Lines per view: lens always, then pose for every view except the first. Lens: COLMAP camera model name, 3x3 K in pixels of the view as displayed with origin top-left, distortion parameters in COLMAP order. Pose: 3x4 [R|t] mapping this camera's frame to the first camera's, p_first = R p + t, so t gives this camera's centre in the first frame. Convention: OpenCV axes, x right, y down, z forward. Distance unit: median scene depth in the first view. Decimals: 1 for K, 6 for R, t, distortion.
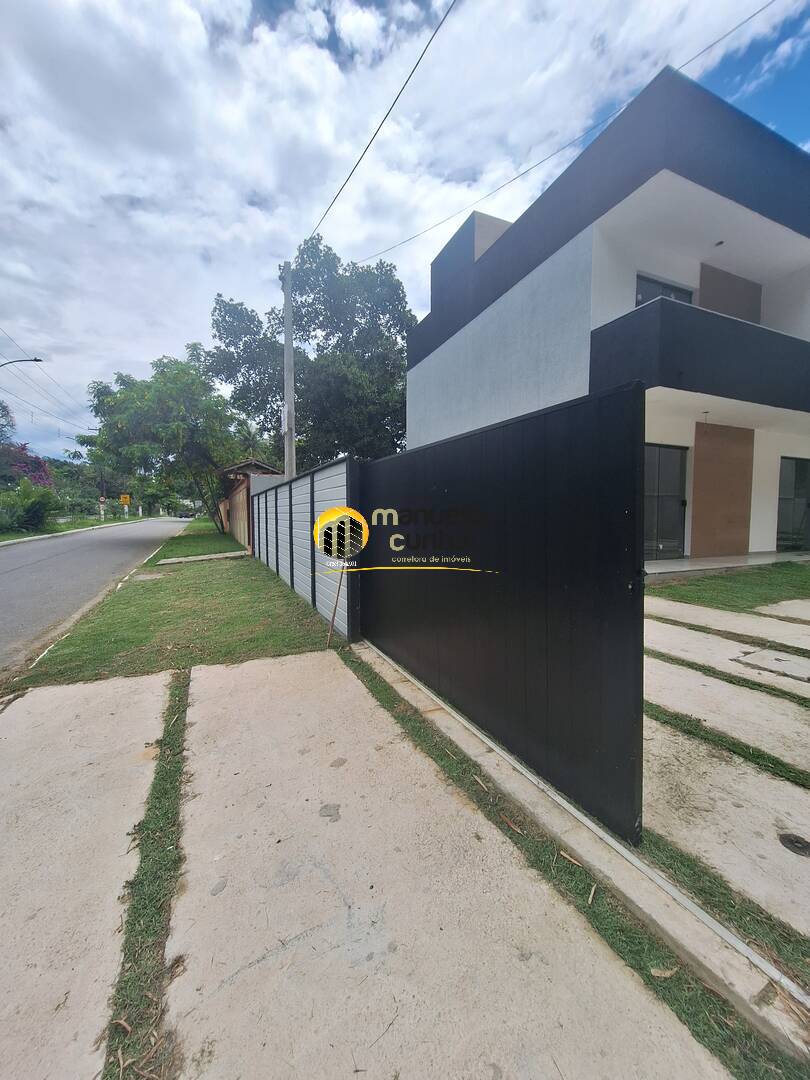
lens RADIAL K [[430.0, 0, 407.8], [0, 430.0, 537.0], [0, 0, 1]] dist [-0.001283, 0.000464]
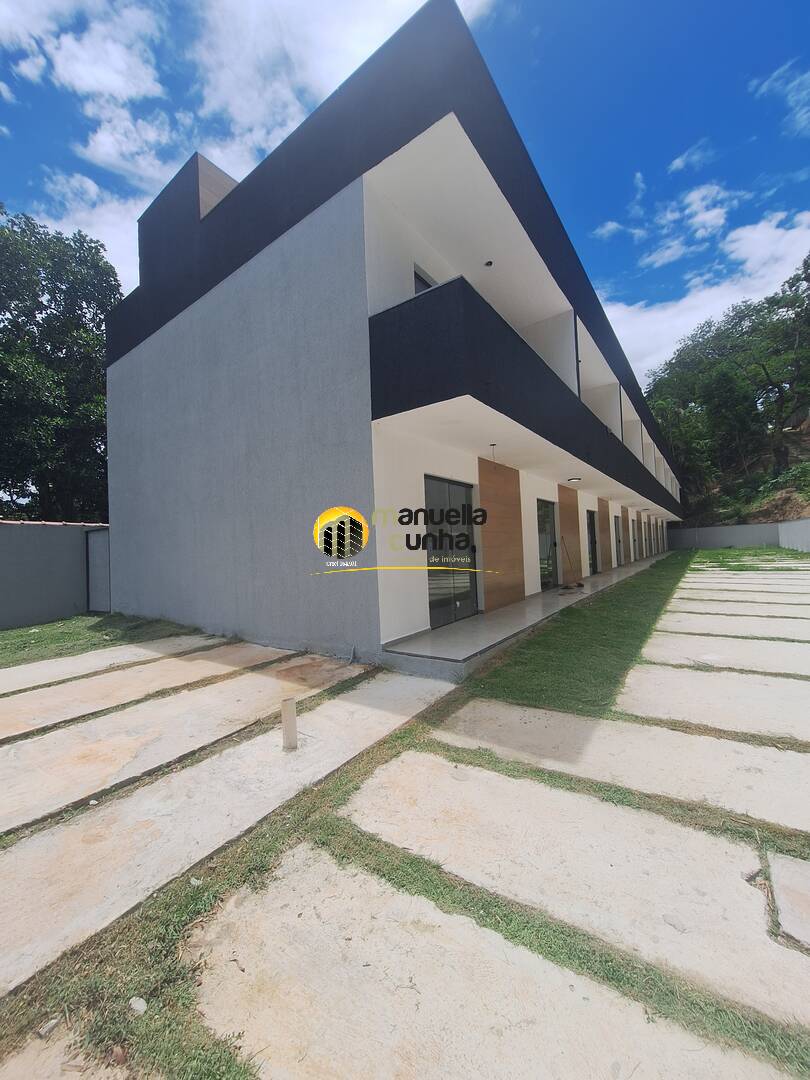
lens RADIAL K [[429.5, 0, 405.9], [0, 429.5, 518.8], [0, 0, 1]] dist [-0.001977, 0.000105]
pose [[0.858116, -0.004702, 0.513434, 0.083600], [0.072647, 0.991011, -0.112342, -0.048475], [-0.508291, 0.133701, 0.850743, 0.306887]]
